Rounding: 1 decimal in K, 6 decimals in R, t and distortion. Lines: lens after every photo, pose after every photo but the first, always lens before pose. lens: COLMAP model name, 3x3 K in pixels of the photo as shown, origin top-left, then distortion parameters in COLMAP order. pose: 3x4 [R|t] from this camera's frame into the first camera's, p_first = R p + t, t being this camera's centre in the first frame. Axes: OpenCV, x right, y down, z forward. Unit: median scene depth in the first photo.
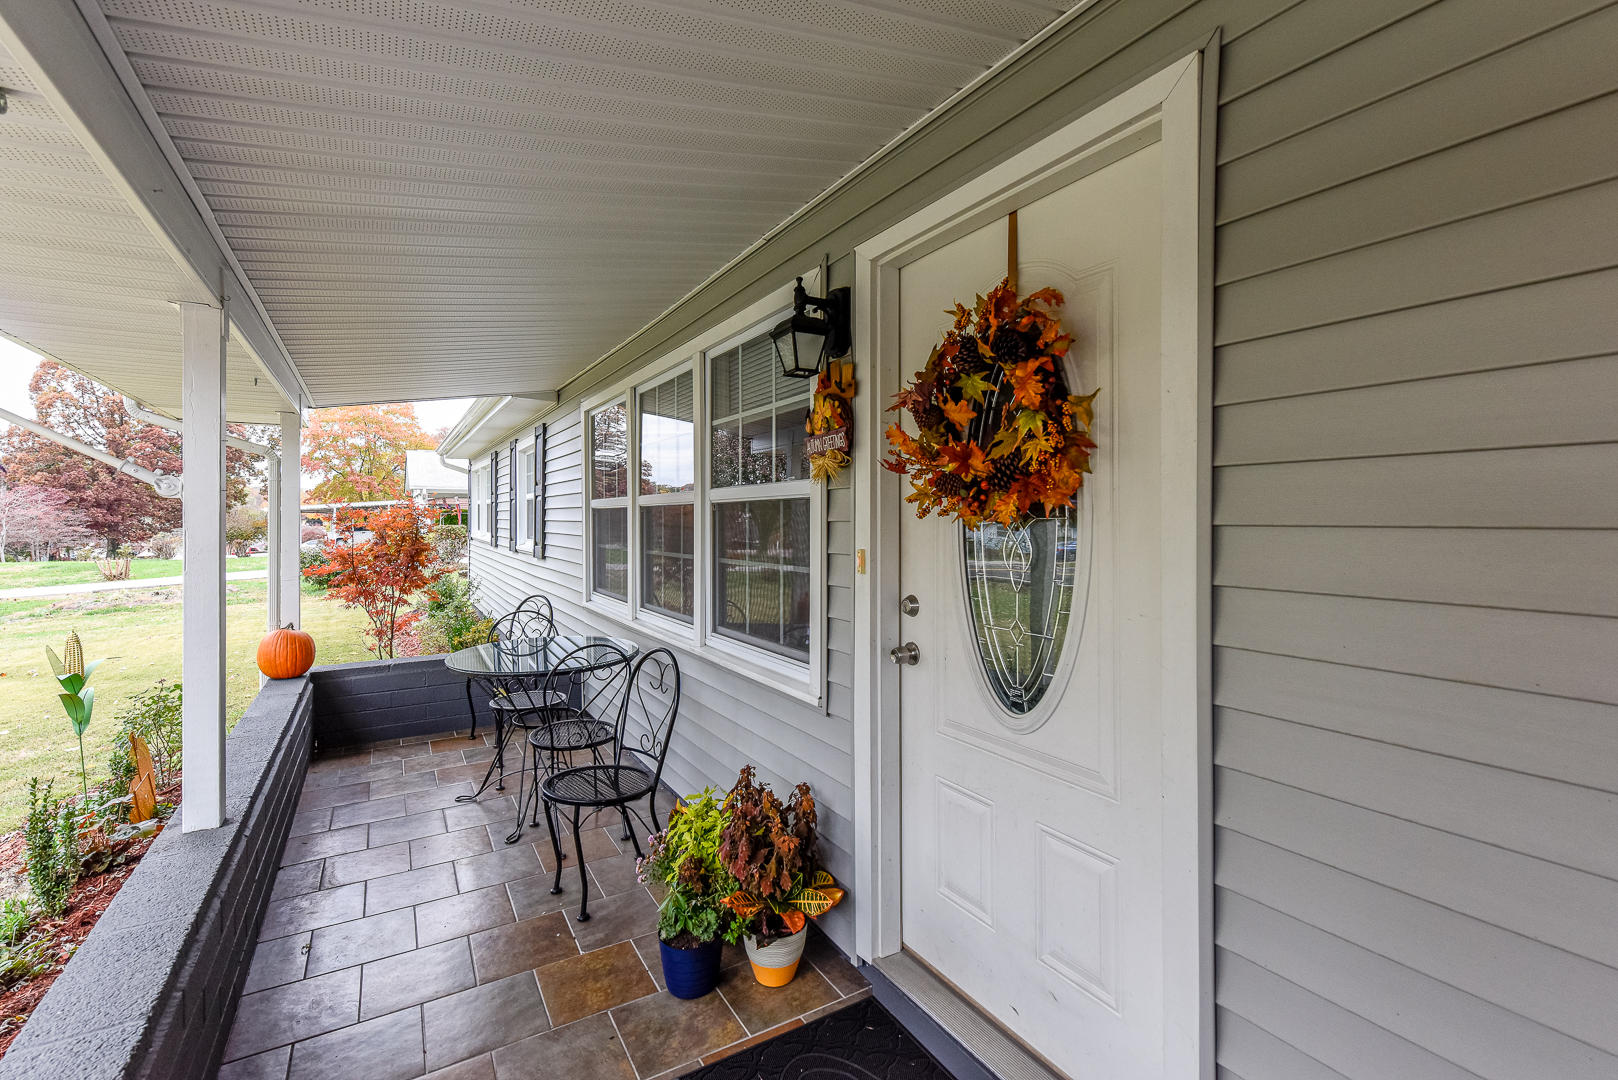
lens RADIAL K [[730.1, 0, 803.5], [0, 730.1, 533.7], [0, 0, 1]] dist [-0.000871, -0.000949]
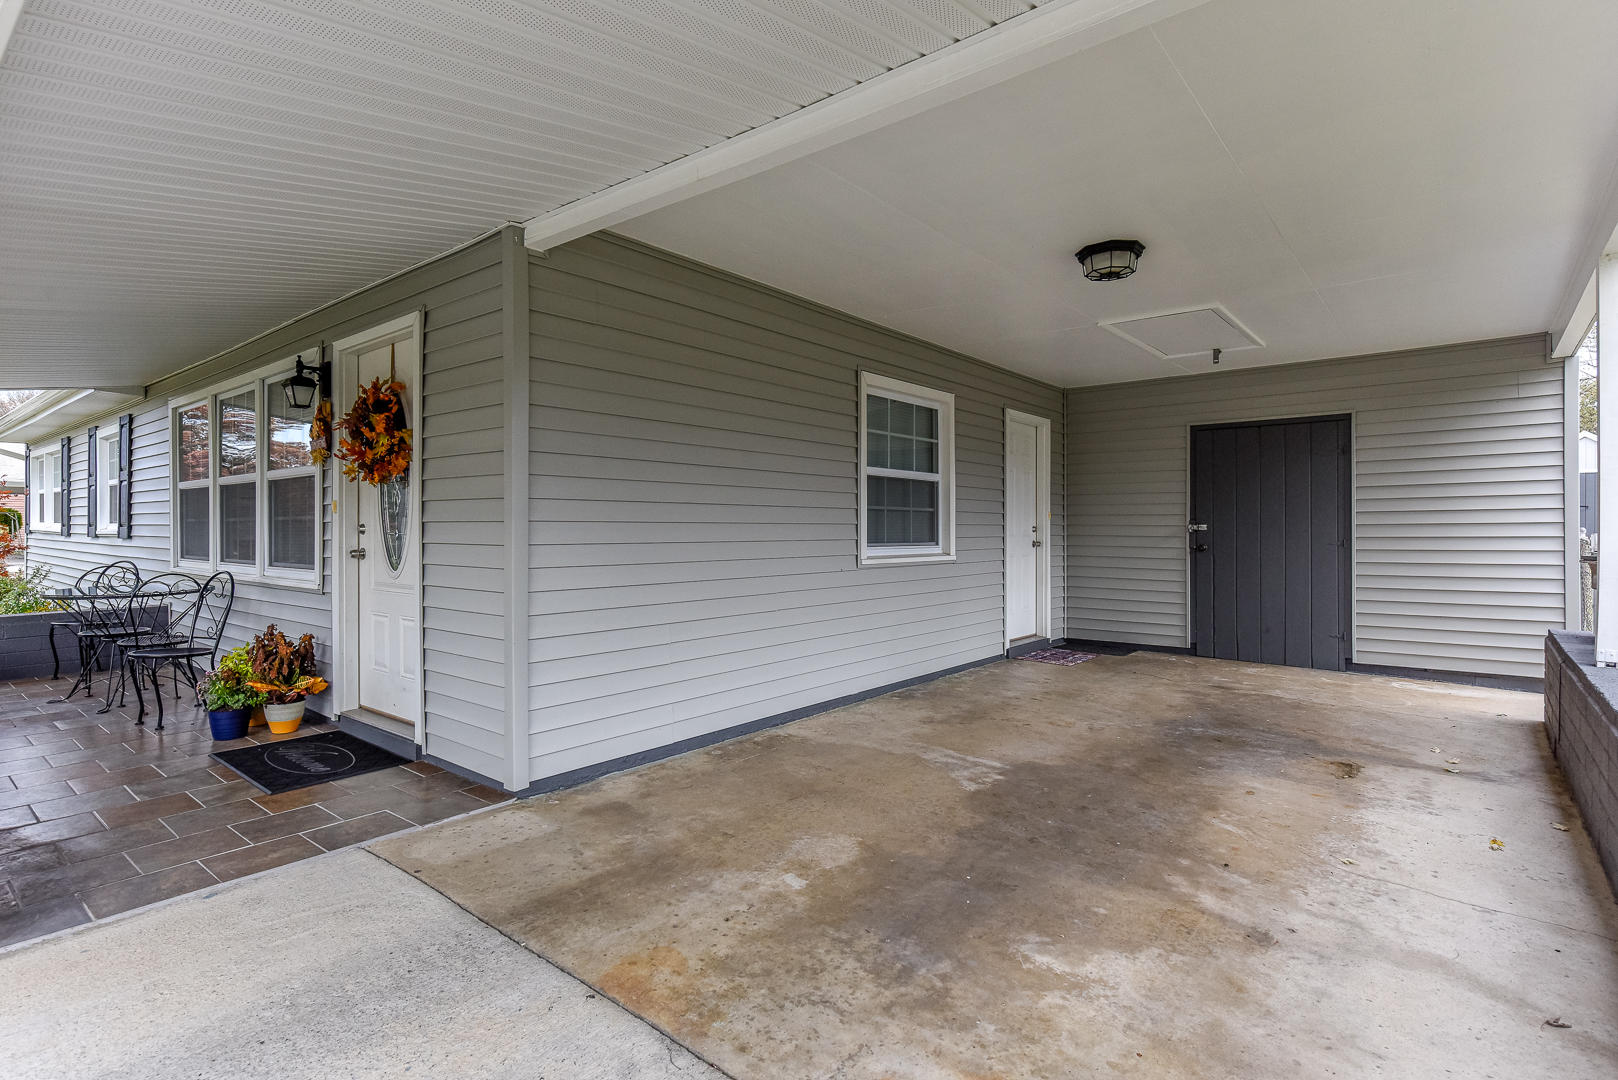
lens RADIAL K [[796.2, 0, 809.0], [0, 796.2, 540.0], [0, 0, 1]] dist [-0.000852, -0.000394]
pose [[0.934038, -0.001973, 0.357170, 0.207009], [0.004437, 0.999972, -0.006080, 0.060178], [-0.357147, 0.007264, 0.934020, -0.583842]]
